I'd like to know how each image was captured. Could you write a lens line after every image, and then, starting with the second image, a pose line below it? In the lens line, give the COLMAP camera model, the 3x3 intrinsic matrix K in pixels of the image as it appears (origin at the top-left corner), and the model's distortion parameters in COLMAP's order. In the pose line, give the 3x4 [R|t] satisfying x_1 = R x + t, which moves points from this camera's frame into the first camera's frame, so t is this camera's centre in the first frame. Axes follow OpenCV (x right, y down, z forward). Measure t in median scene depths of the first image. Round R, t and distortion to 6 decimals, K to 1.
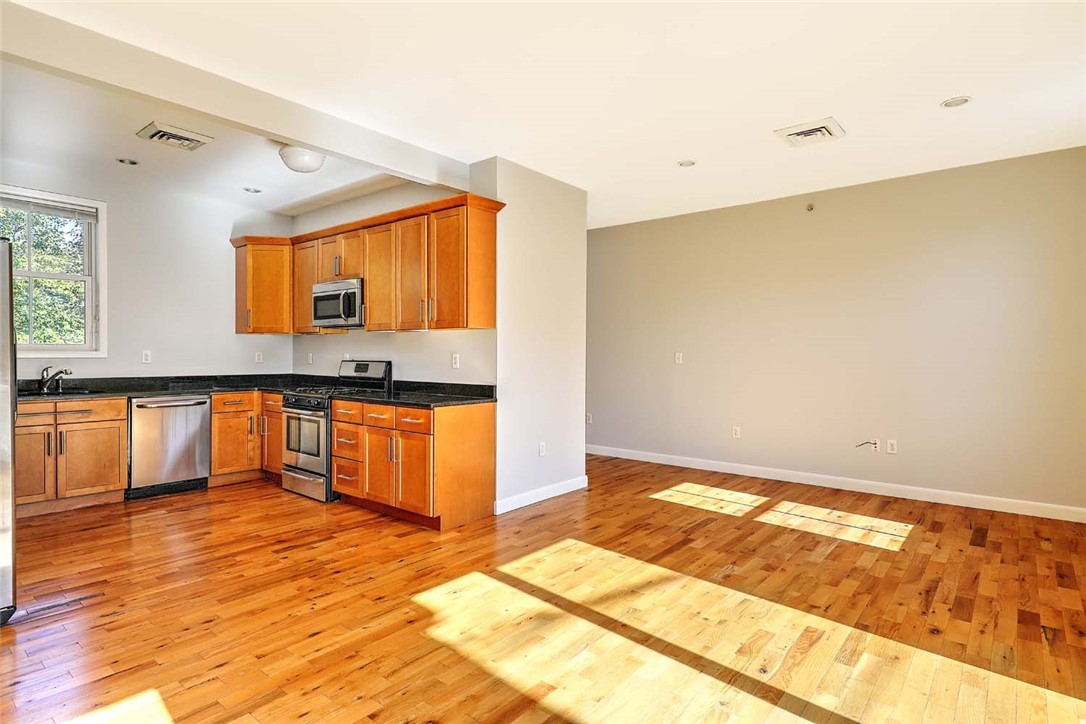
lens RADIAL K [[579.9, 0, 547.3], [0, 579.9, 358.9], [0, 0, 1]] dist [0.013031, -0.004395]
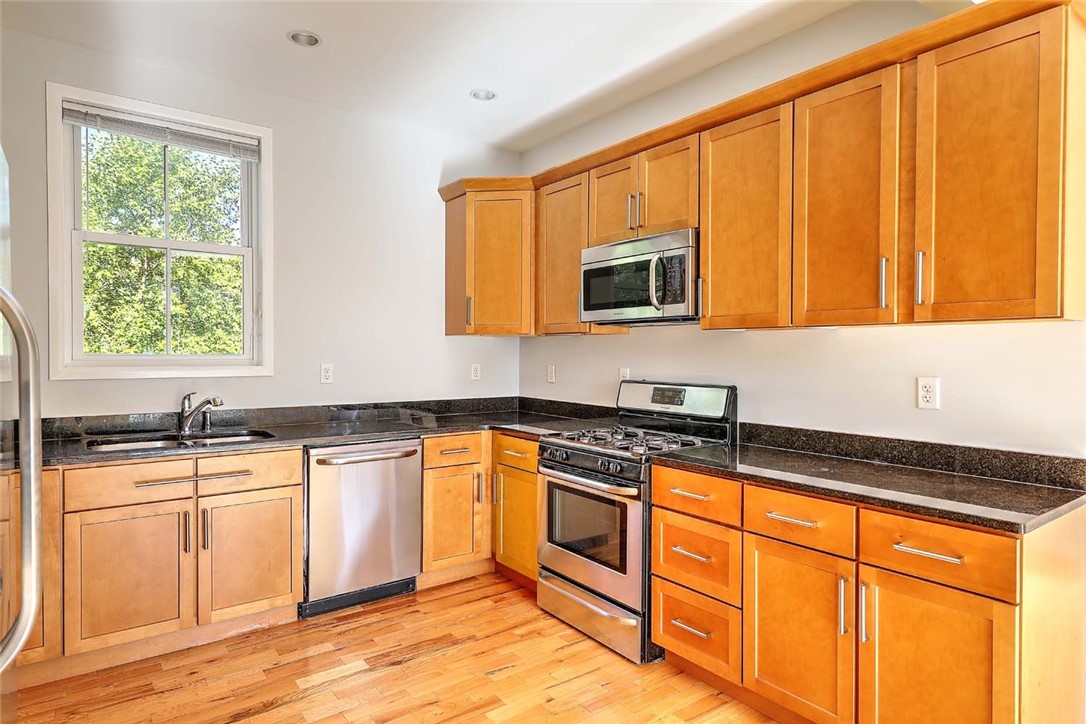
lens RADIAL K [[626.4, 0, 535.5], [0, 626.4, 360.7], [0, 0, 1]] dist [0.011209, -0.001843]
pose [[0.968936, 0.003603, -0.247285, -0.332813], [-0.002569, 0.999987, 0.004503, -0.023296], [0.247297, -0.003728, 0.968932, 0.440088]]
